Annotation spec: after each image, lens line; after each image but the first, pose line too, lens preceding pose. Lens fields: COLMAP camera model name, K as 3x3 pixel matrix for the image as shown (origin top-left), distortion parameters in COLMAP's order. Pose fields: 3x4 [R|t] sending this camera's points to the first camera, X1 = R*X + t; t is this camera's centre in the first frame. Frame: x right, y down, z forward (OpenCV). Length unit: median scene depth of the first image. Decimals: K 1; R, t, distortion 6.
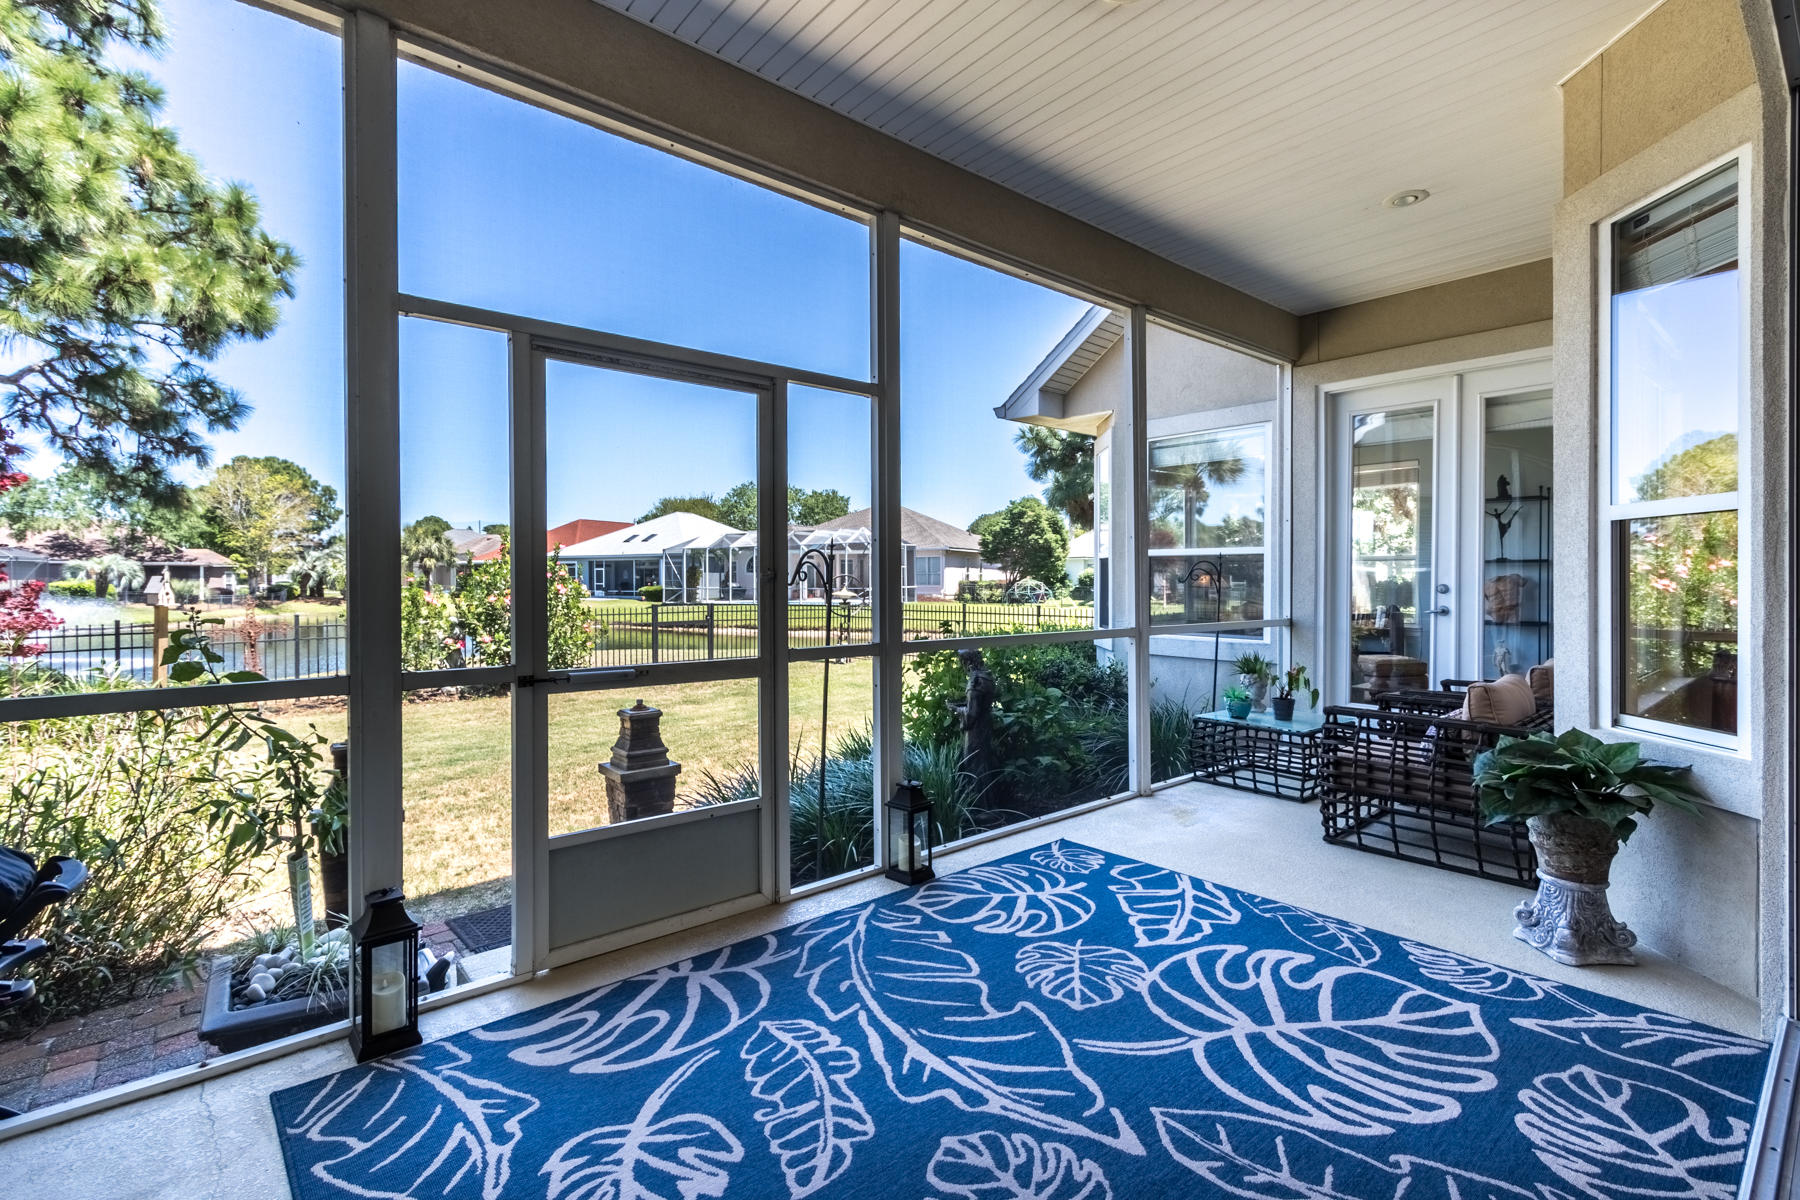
lens RADIAL K [[839.7, 0, 842.9], [0, 839.7, 571.5], [0, 0, 1]] dist [0.000868, -0.000786]
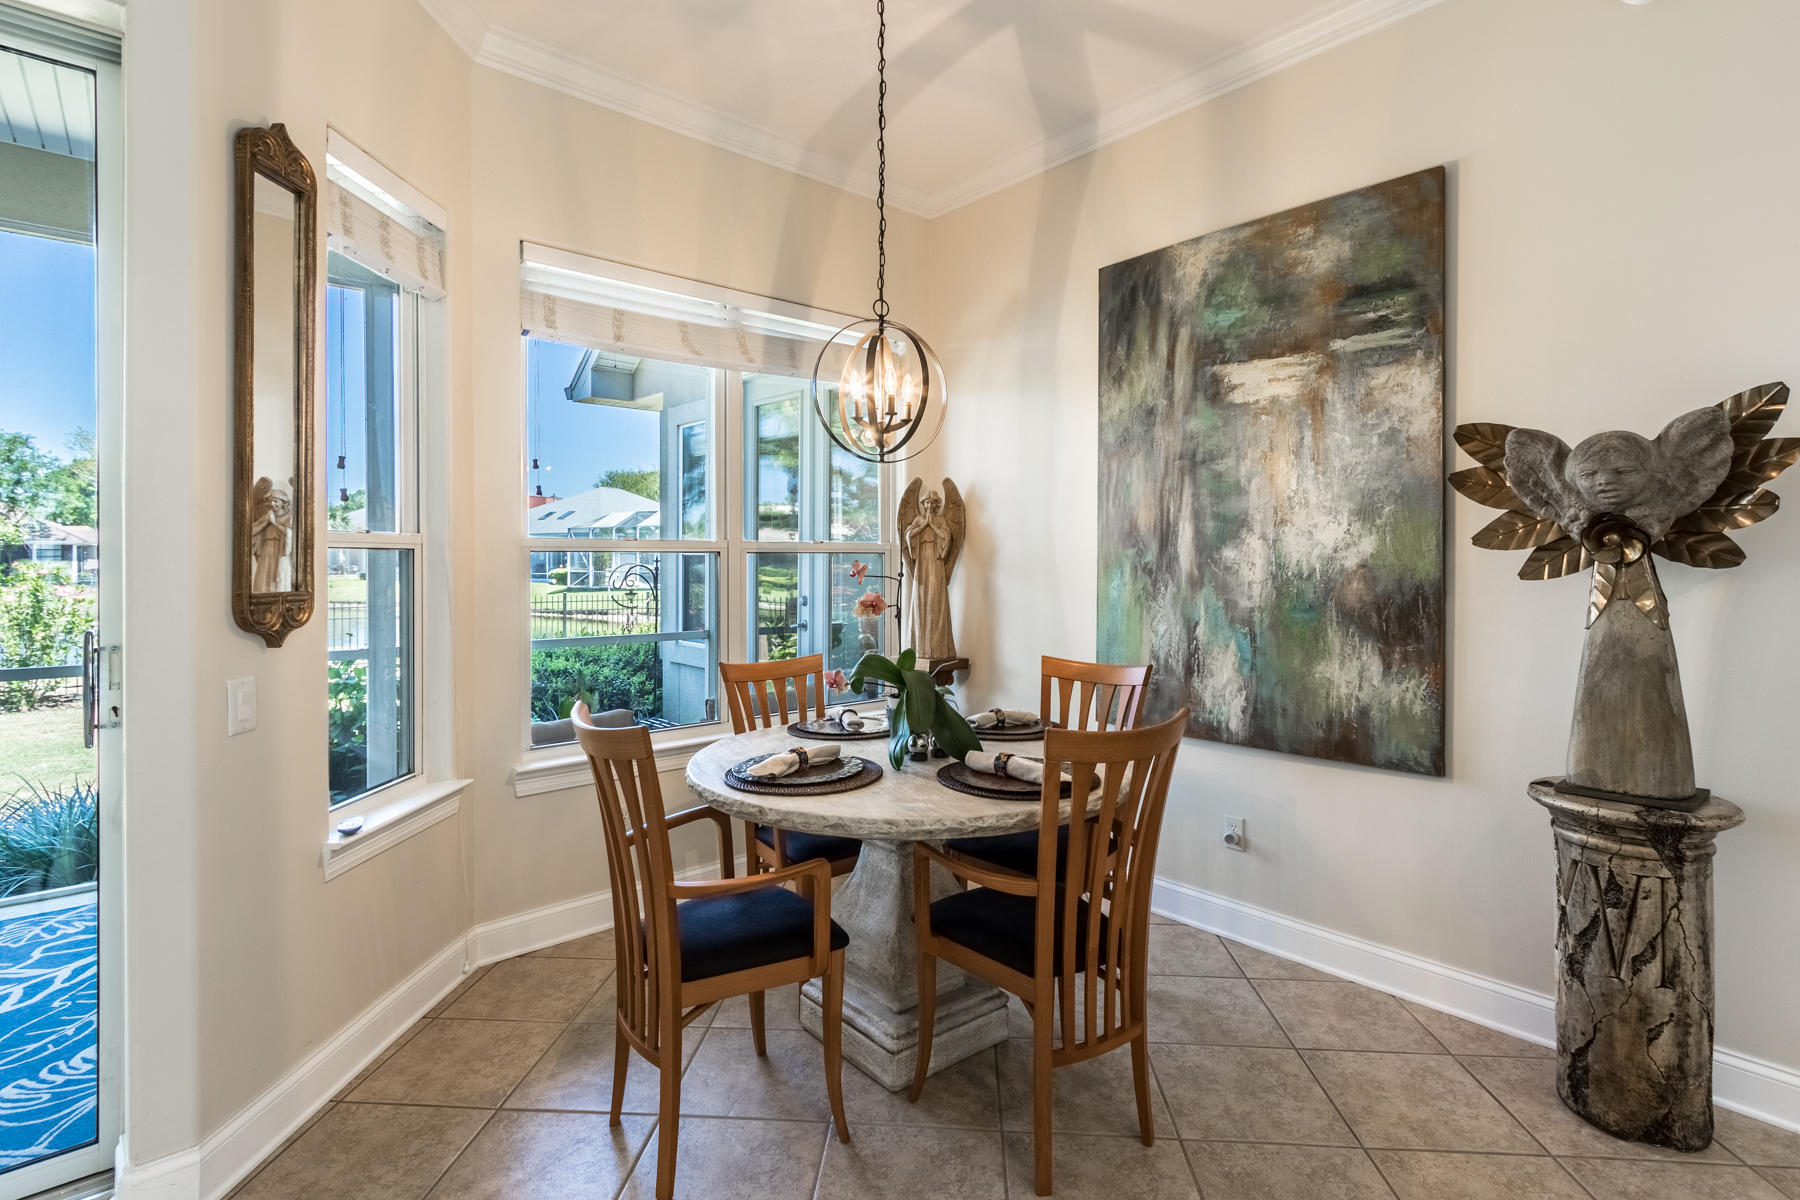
lens RADIAL K [[903.8, 0, 859.6], [0, 903.8, 564.9], [0, 0, 1]] dist [0.009391, 0.001014]
pose [[0.999987, 0.003189, 0.003918, 1.148087], [-0.003258, 0.999837, 0.017776, -0.059948], [-0.003861, -0.017788, 0.999834, 0.043393]]
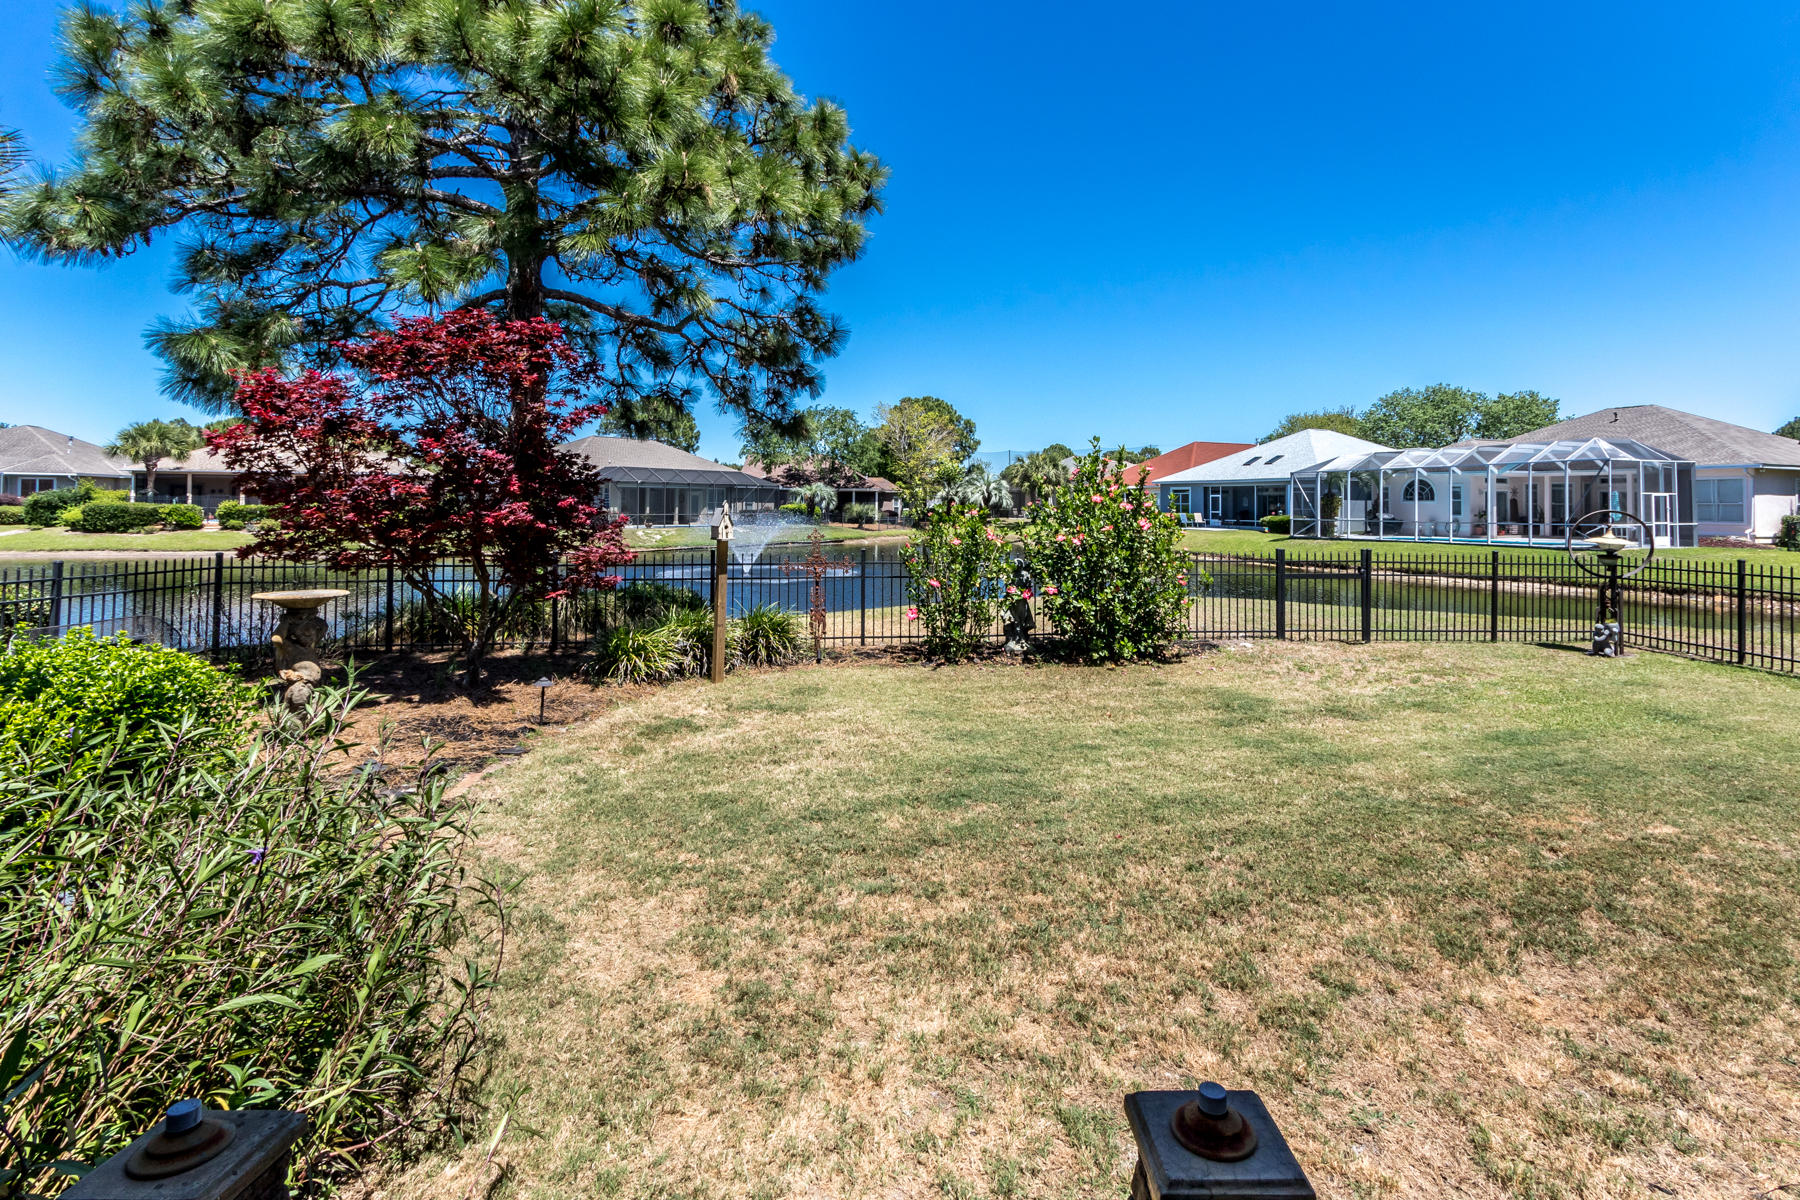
lens RADIAL K [[839.7, 0, 911.9], [0, 839.7, 497.1], [0, 0, 1]] dist [0.000868, -0.000786]
pose [[0.806597, 0.004695, -0.591084, -0.226421], [-0.004431, 0.999988, 0.001898, -0.019847], [0.591086, 0.001088, 0.806608, 0.941148]]
